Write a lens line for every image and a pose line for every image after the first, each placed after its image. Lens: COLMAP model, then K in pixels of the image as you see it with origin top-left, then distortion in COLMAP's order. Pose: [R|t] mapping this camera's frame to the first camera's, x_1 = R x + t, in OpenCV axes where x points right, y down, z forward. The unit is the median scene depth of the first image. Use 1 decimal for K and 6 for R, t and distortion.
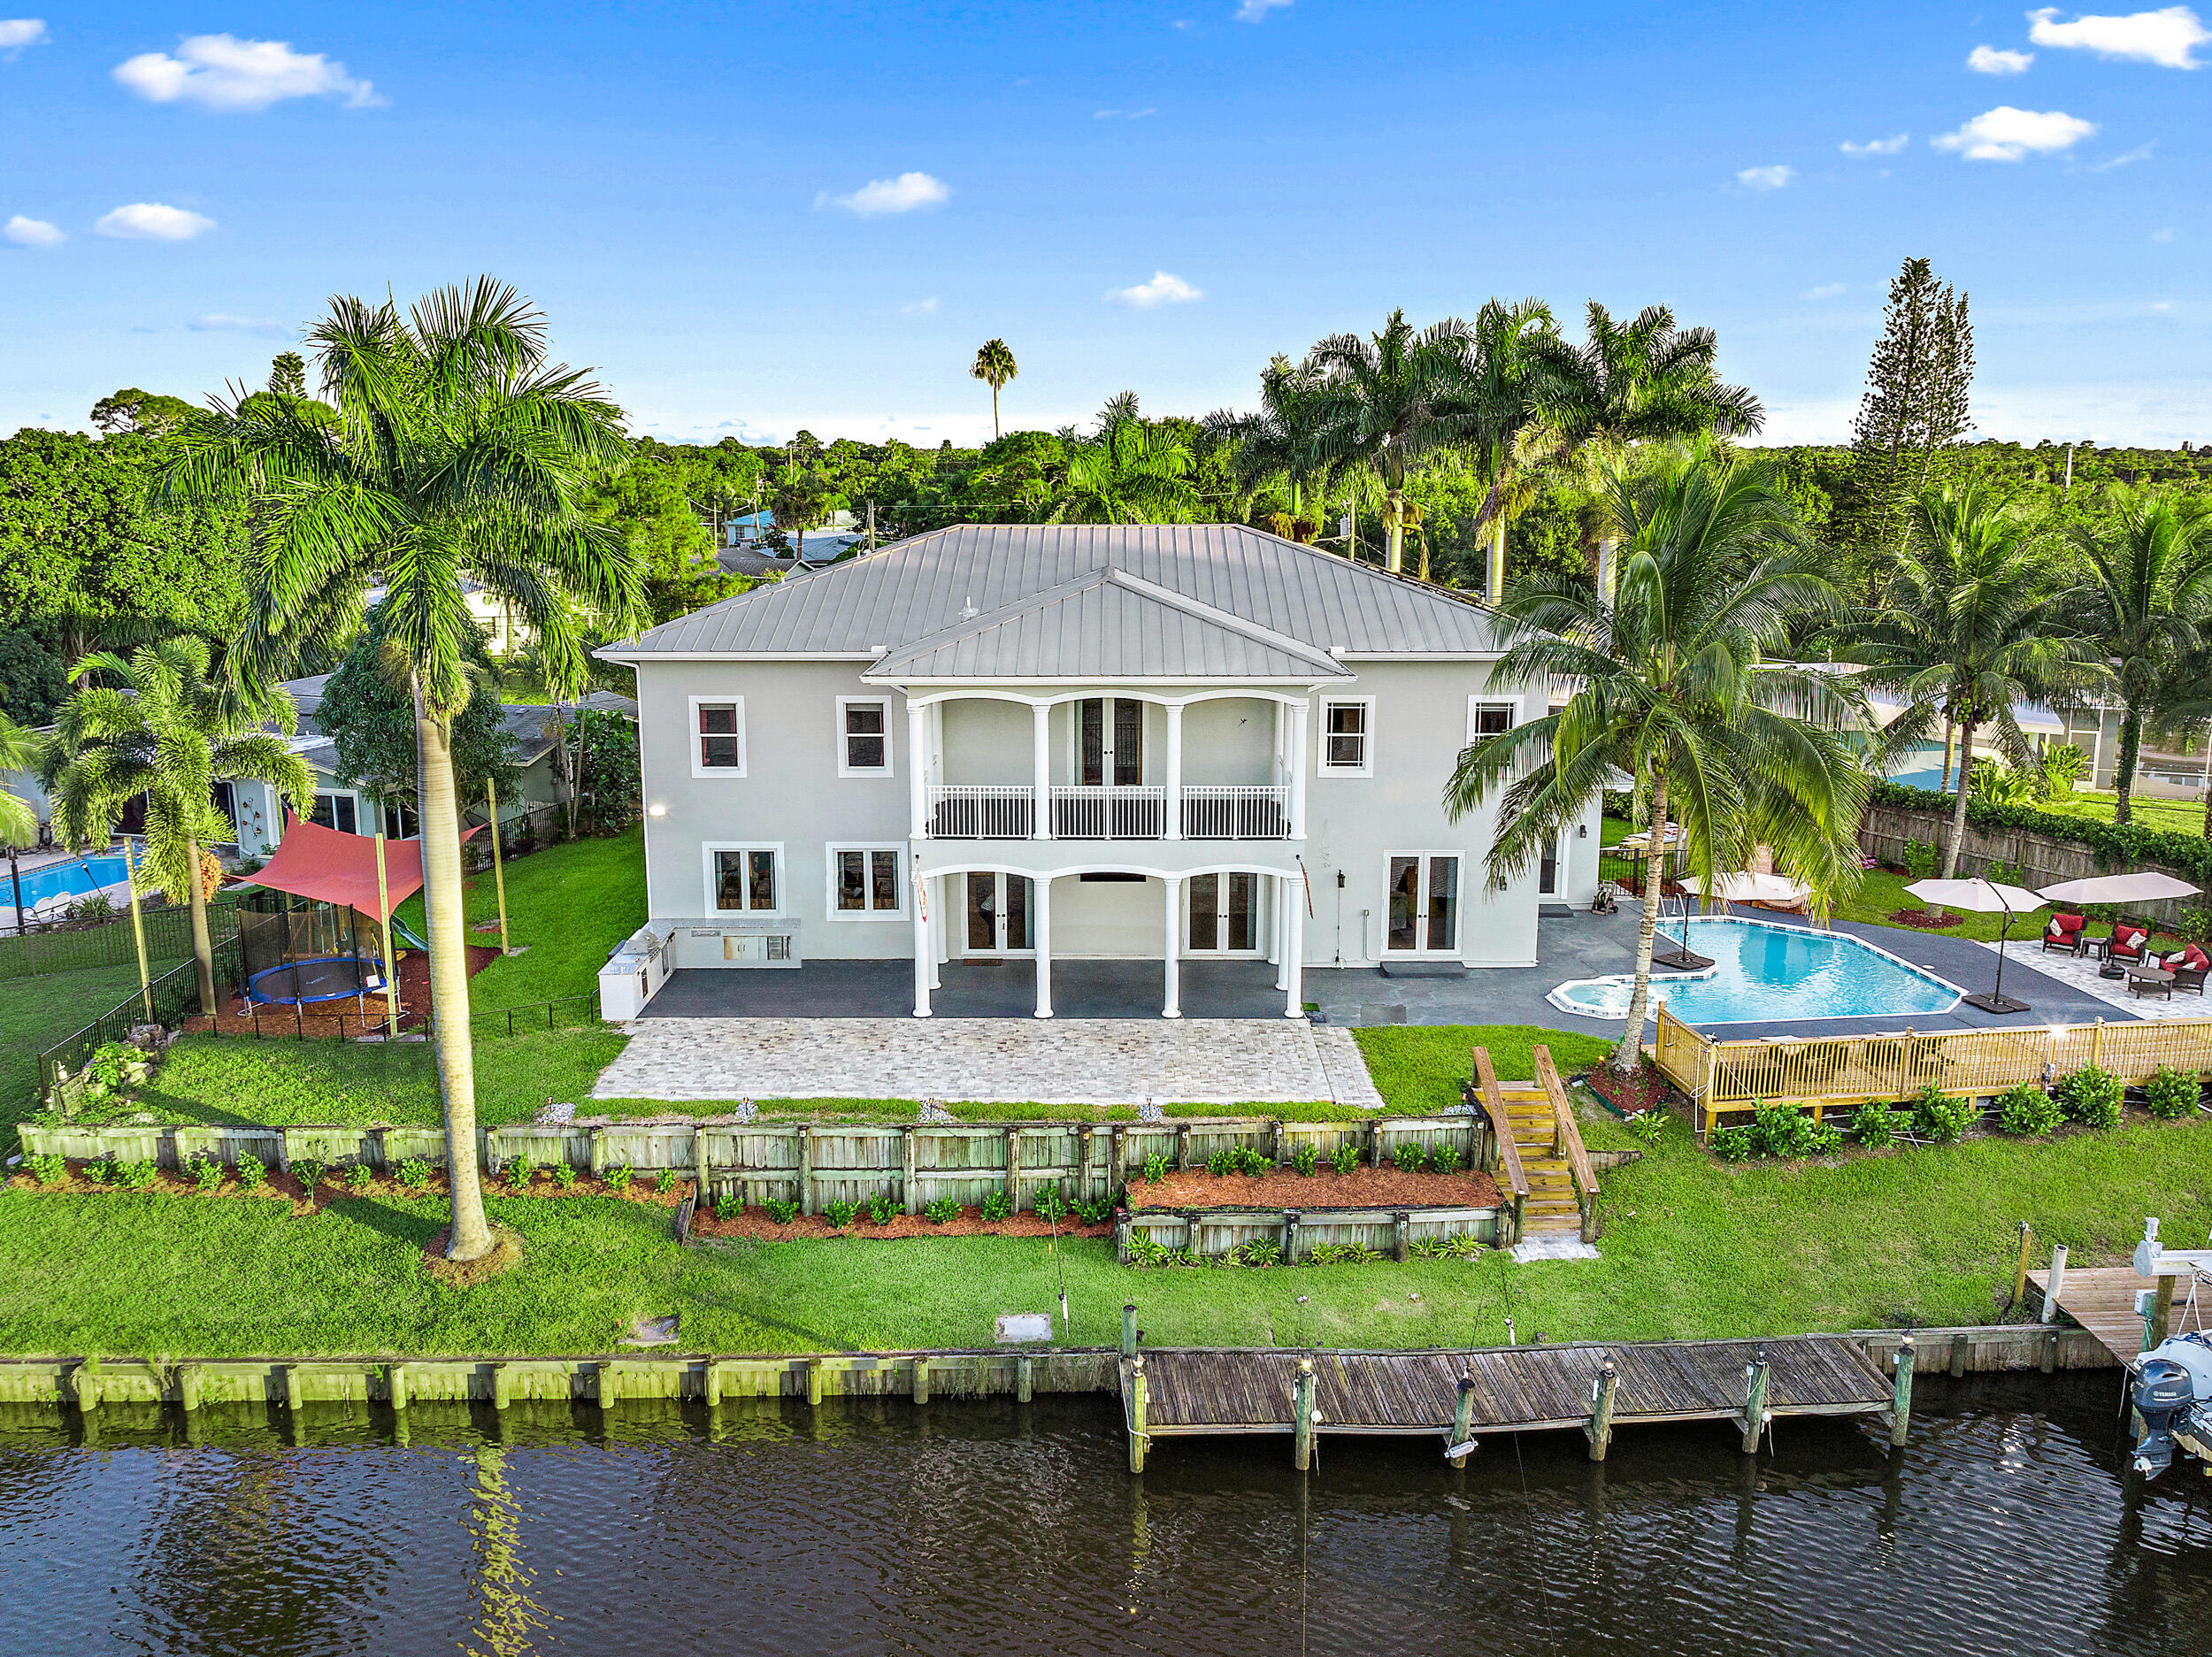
lens RADIAL K [[1778.4, 0, 1101.8], [0, 1778.4, 828.2], [0, 0, 1]] dist [-0.032777, -0.016210]
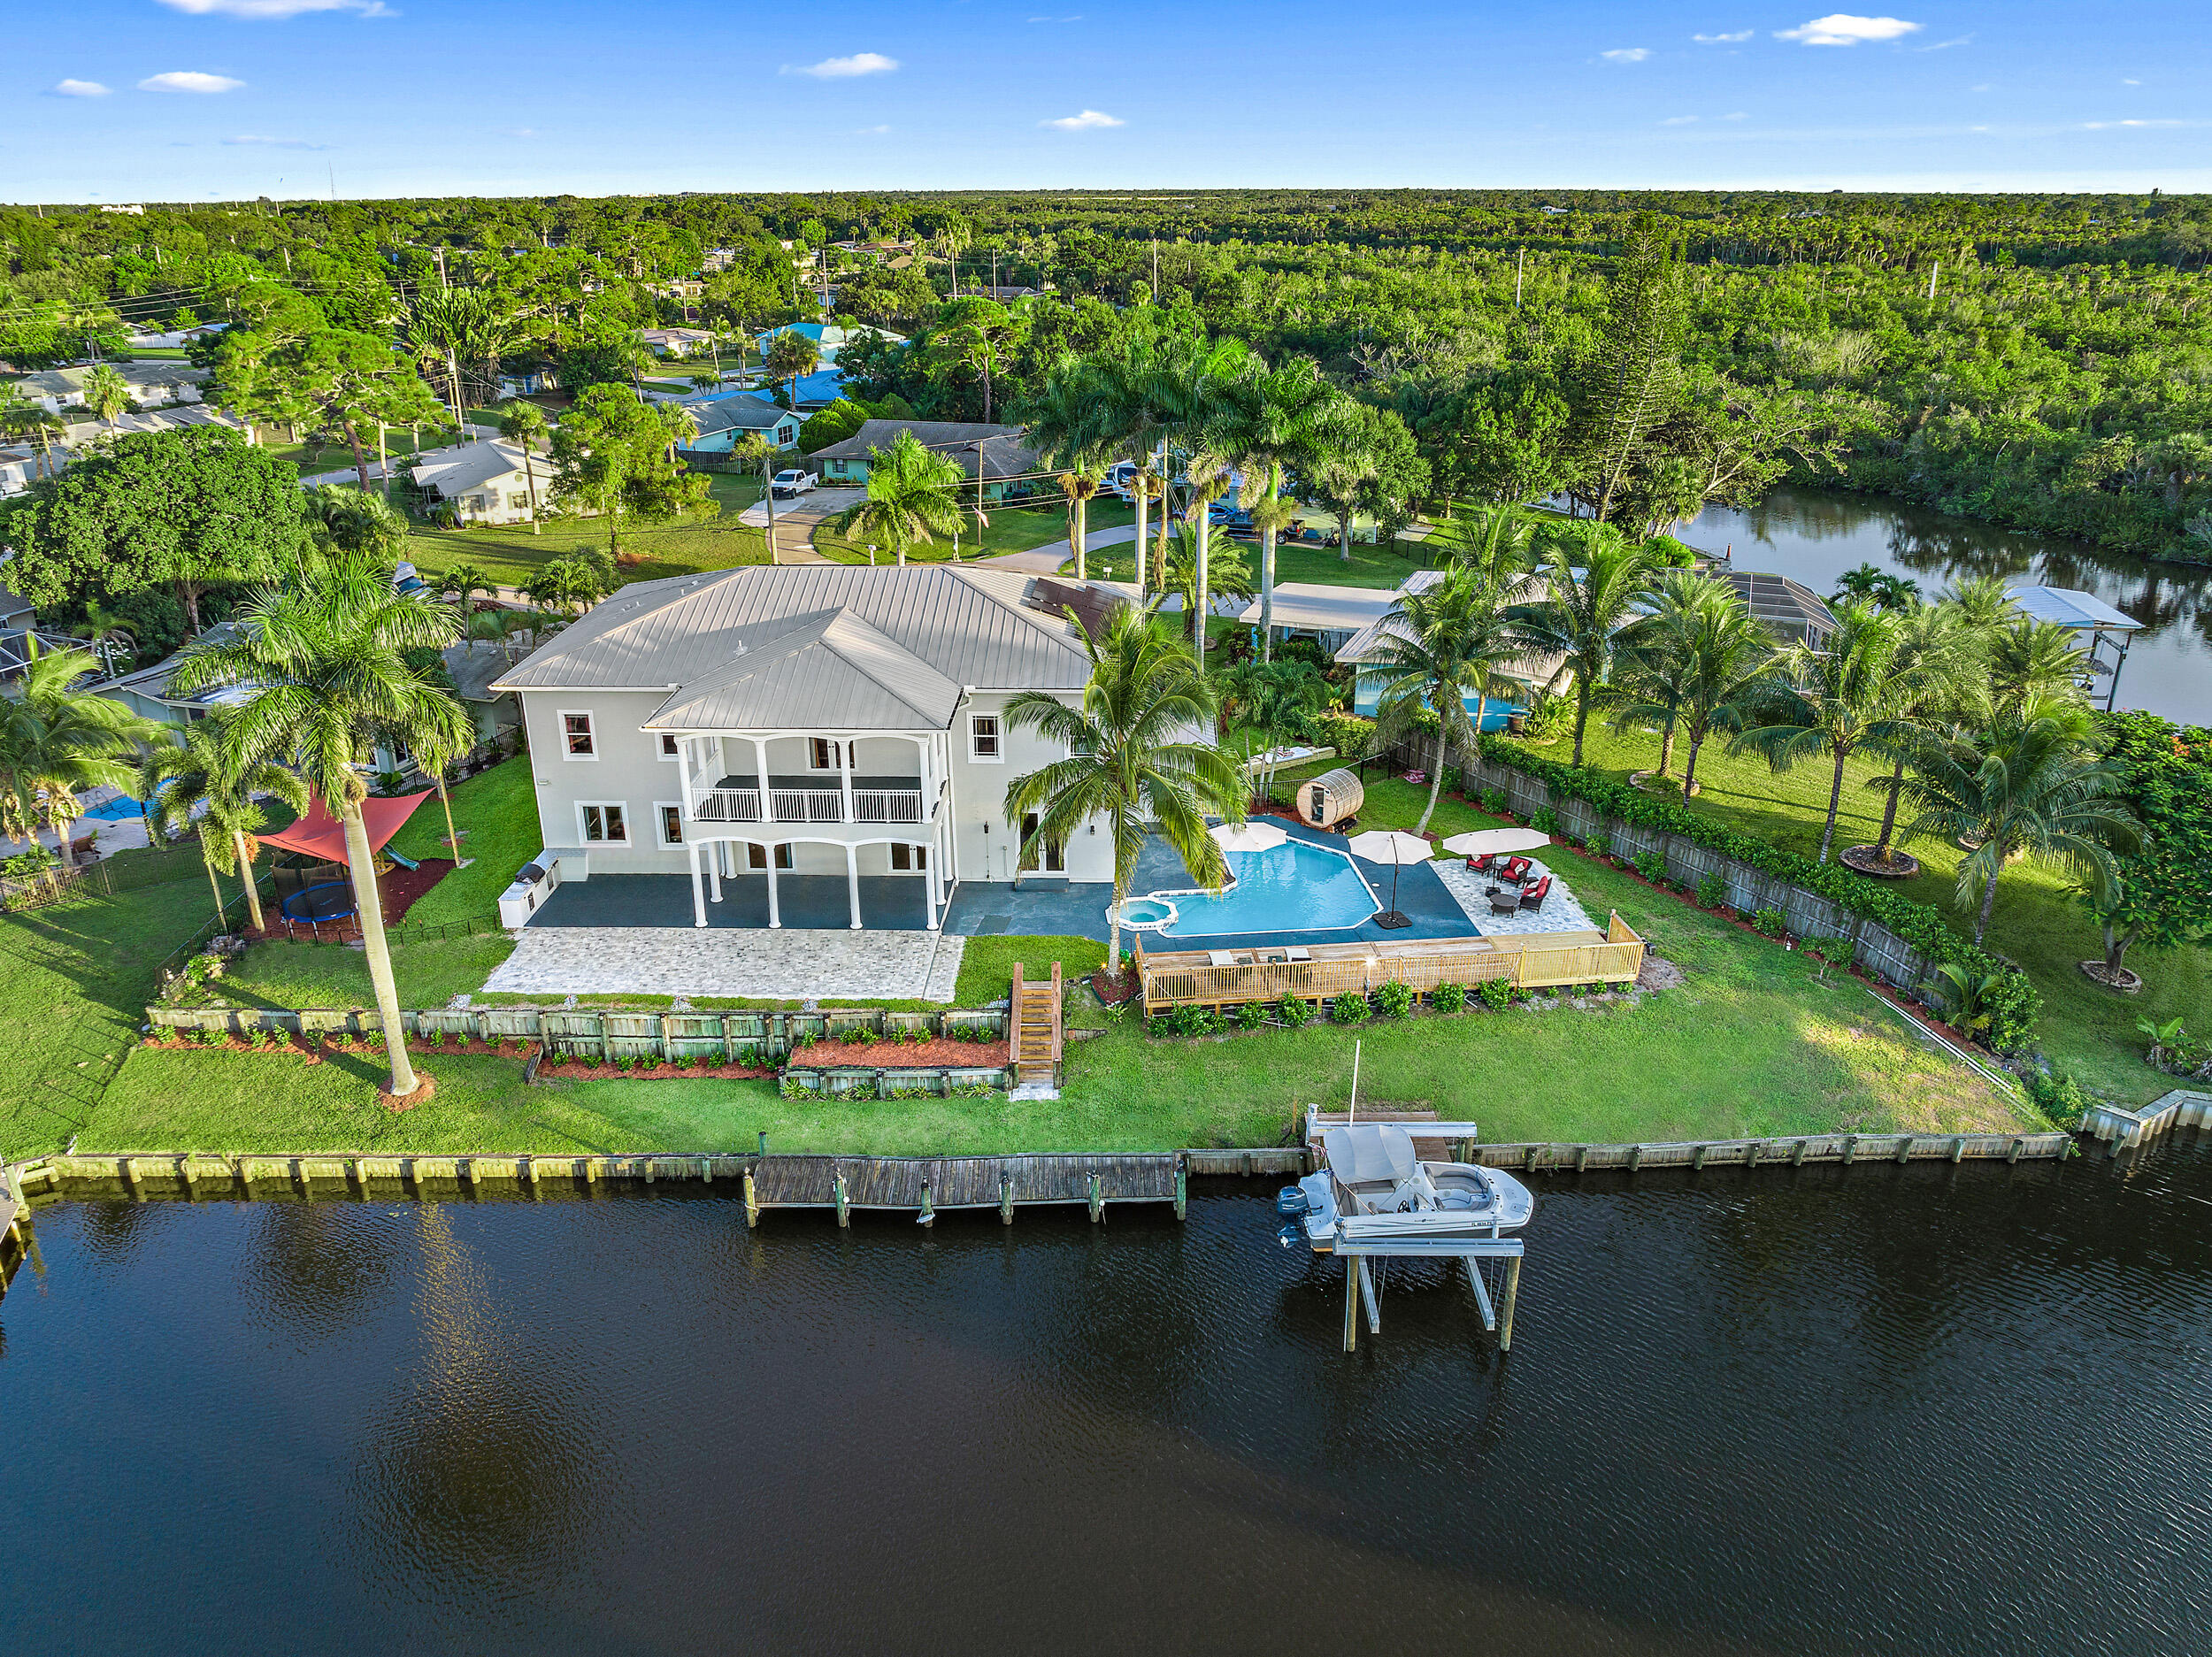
lens RADIAL K [[1544.8, 0, 1107.5], [0, 1544.8, 825.8], [0, 0, 1]] dist [-0.033727, -0.013545]
pose [[0.999717, 0.005843, -0.023075, 0.344100], [-0.001668, 0.984217, 0.176958, -0.266077], [0.023745, -0.176869, 0.983948, -0.394139]]
